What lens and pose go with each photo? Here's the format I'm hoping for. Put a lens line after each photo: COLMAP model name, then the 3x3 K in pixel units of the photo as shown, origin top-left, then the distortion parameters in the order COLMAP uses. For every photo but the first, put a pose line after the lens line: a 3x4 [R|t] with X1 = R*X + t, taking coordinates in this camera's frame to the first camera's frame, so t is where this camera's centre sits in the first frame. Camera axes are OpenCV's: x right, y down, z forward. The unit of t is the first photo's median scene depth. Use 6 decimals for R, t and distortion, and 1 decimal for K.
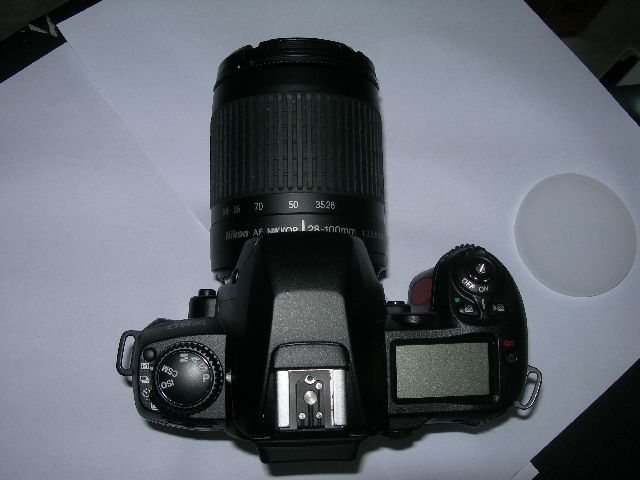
lens RADIAL K [[691.9, 0, 320.0], [0, 691.9, 240.0], [0, 0, 1]] dist [-0.144902, -0.005331]
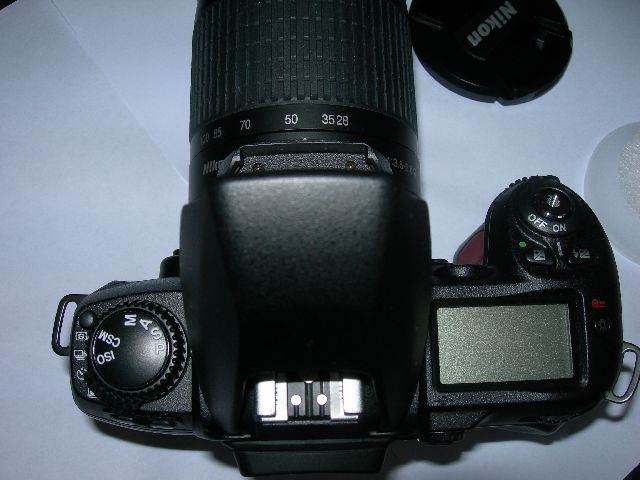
lens RADIAL K [[703.7, 0, 318.3], [0, 703.7, 223.8], [0, 0, 1]] dist [-0.162304, -0.006800]
pose [[0.998307, -0.014205, -0.056412, 0.031047], [0.009532, 0.996566, -0.082248, 0.124206], [0.057387, 0.081571, 0.995014, 0.279882]]
